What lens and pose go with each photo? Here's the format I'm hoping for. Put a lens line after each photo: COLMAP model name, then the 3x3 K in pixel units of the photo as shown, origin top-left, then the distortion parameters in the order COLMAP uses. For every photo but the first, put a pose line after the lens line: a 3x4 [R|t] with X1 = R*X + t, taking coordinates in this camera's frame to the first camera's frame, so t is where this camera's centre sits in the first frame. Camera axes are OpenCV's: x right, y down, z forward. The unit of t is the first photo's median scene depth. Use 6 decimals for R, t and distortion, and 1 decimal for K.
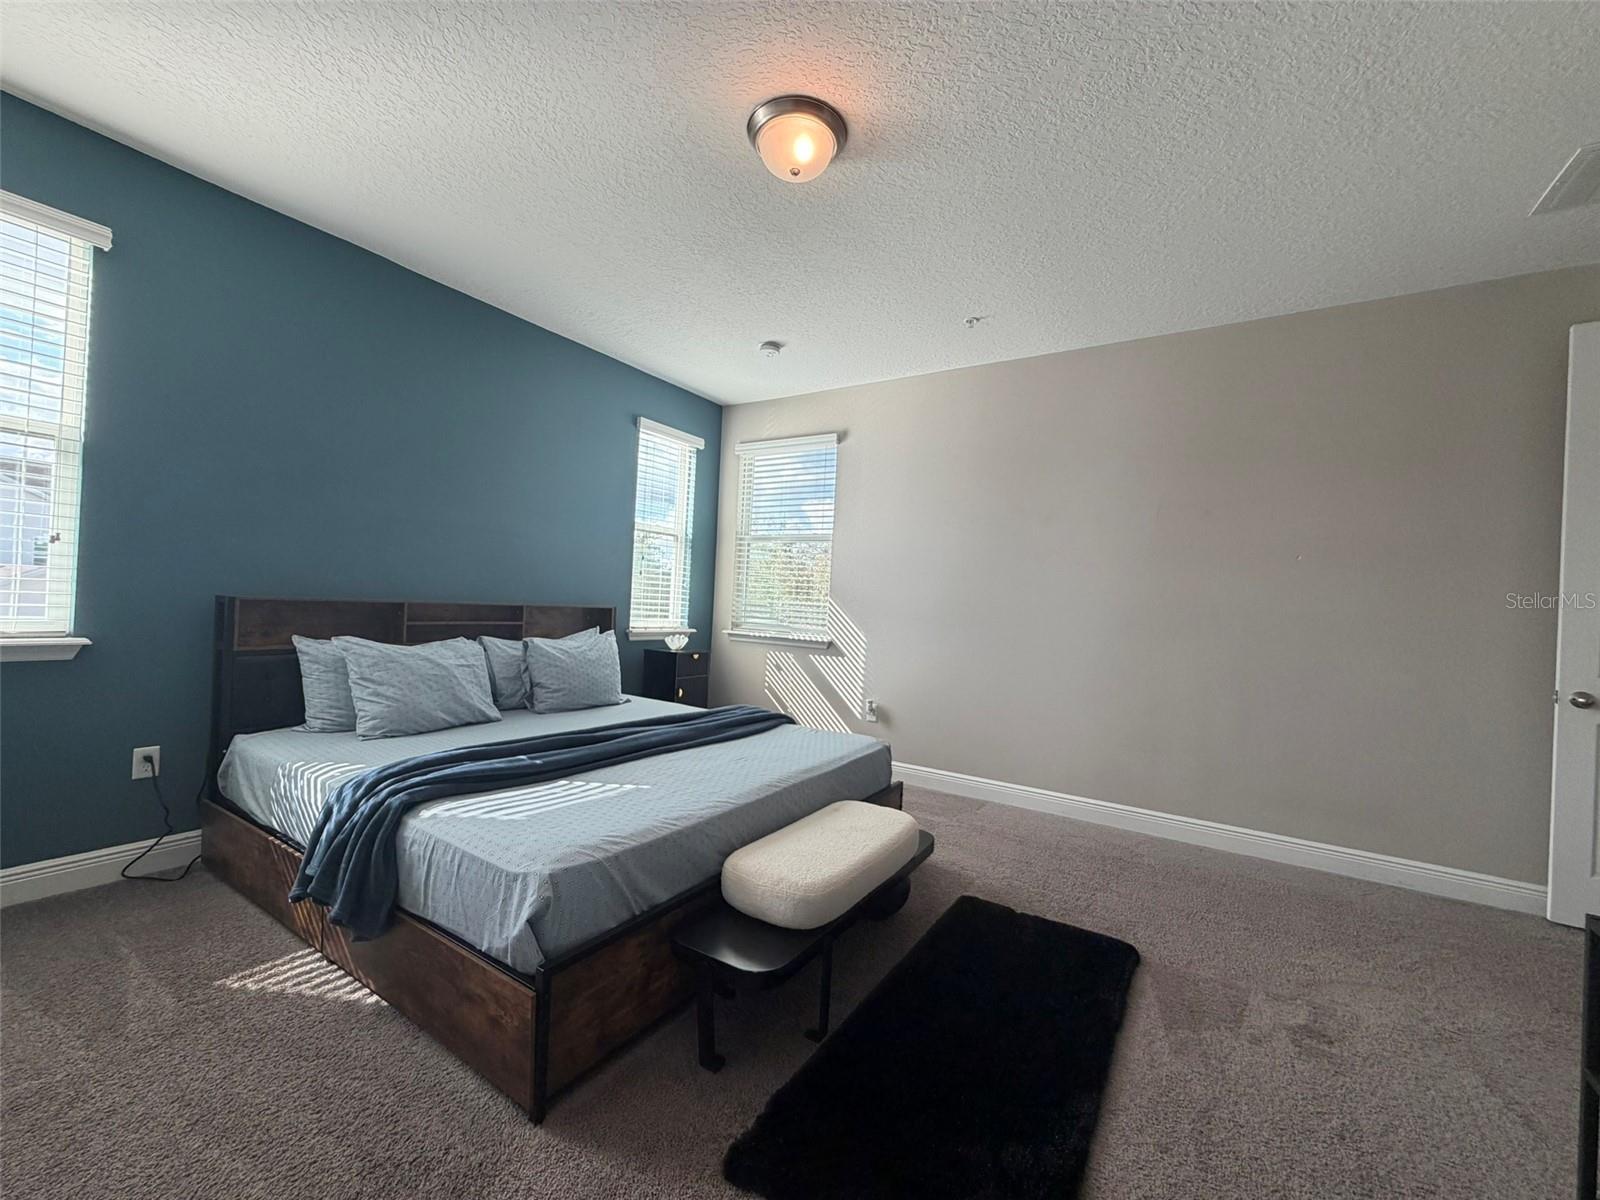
lens RADIAL K [[637.3, 0, 798.8], [0, 637.3, 602.8], [0, 0, 1]] dist [0.000138, -0.000244]
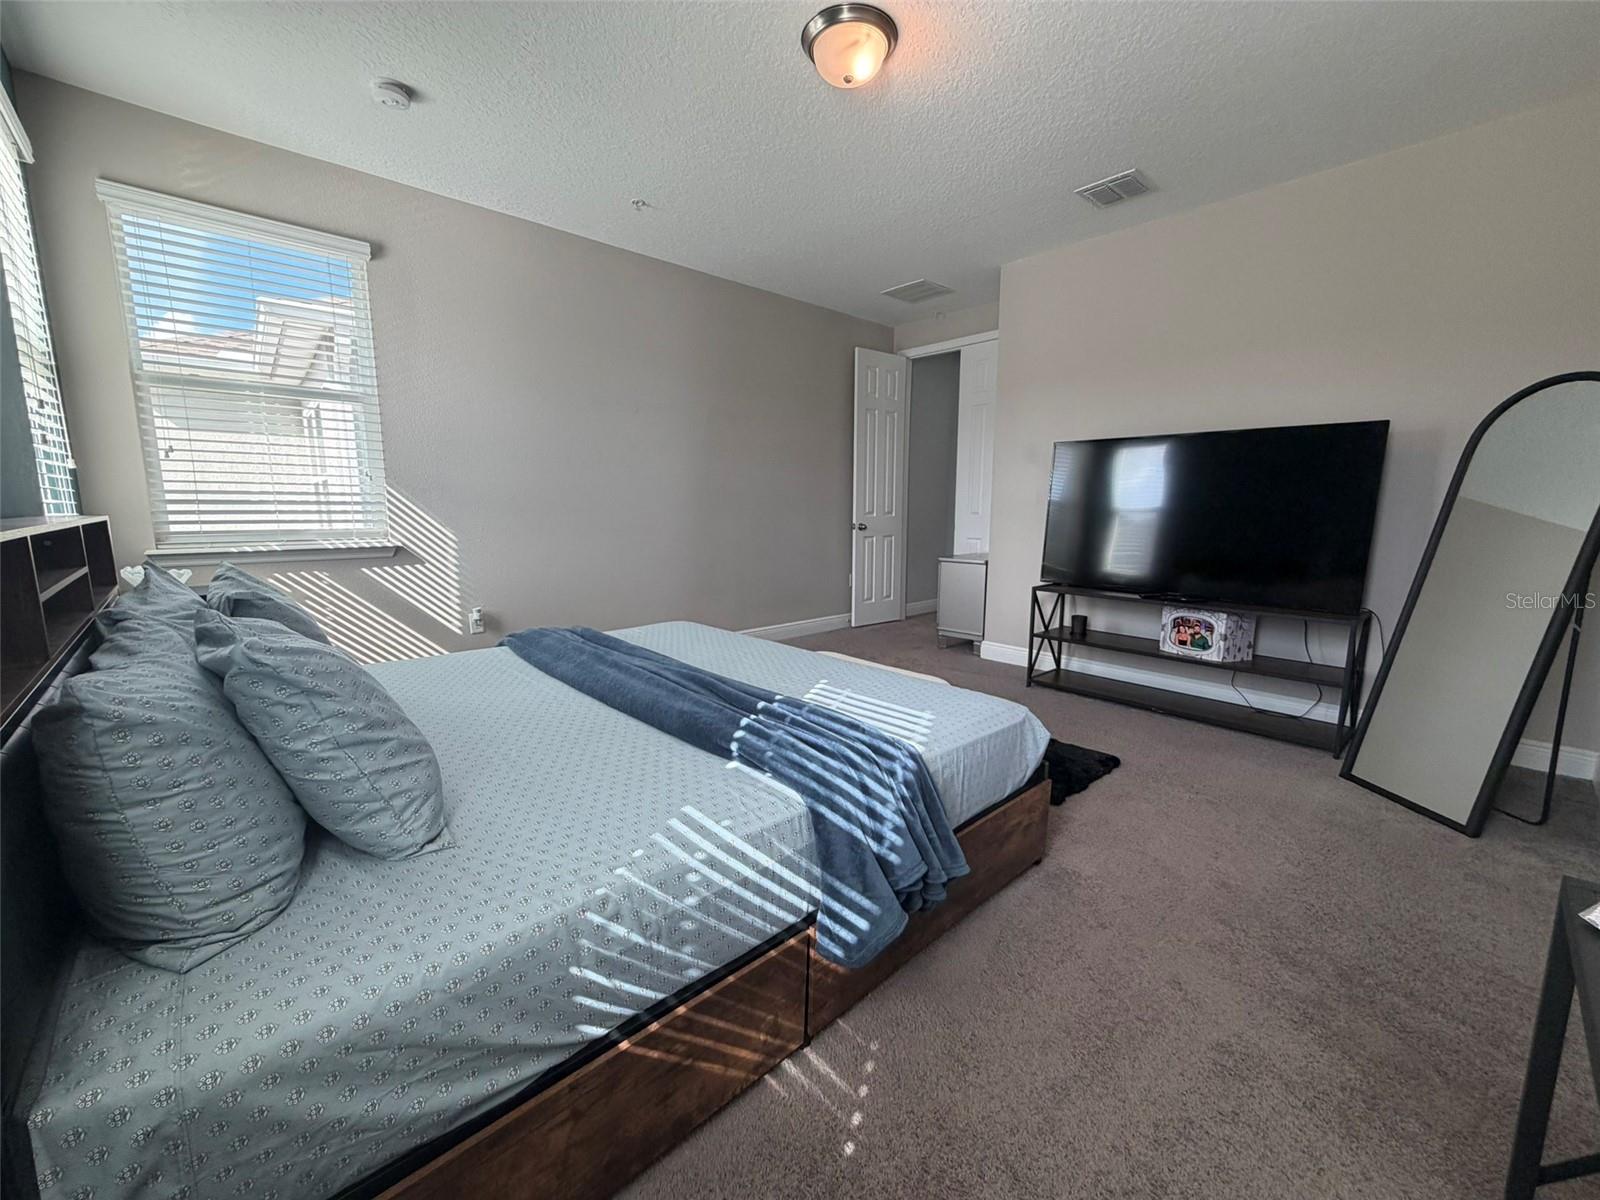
lens RADIAL K [[637.3, 0, 792.0], [0, 637.3, 606.0], [0, 0, 1]] dist [0.000138, -0.000244]
pose [[0.253100, -0.198852, 0.946783, -0.583074], [0.009582, 0.979115, 0.203082, -0.018081], [-0.967393, -0.042328, 0.249720, 0.389056]]
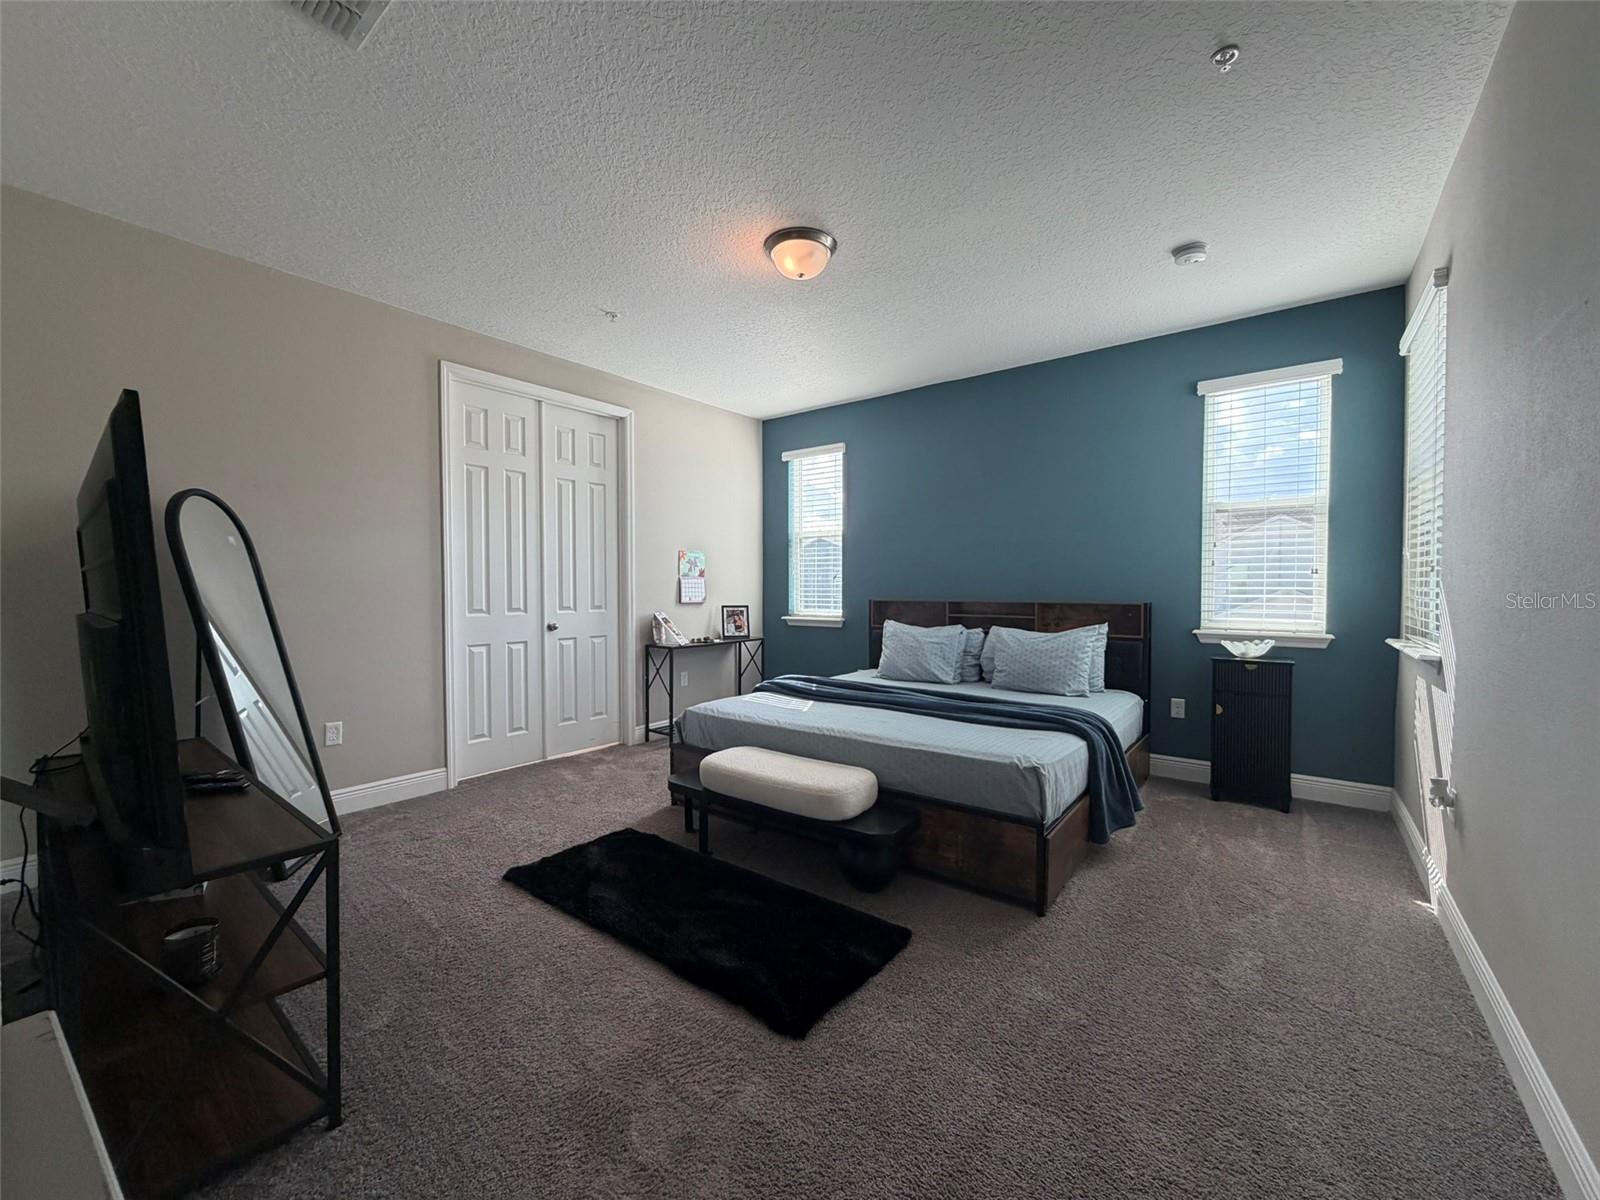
lens RADIAL K [[637.3, 0, 803.1], [0, 637.3, 593.6], [0, 0, 1]] dist [0.000138, -0.000244]
pose [[-0.097096, -0.044341, -0.994287, 0.646905], [-0.005980, 0.999015, -0.043968, 0.033672], [0.995257, 0.001677, -0.097266, 0.551370]]
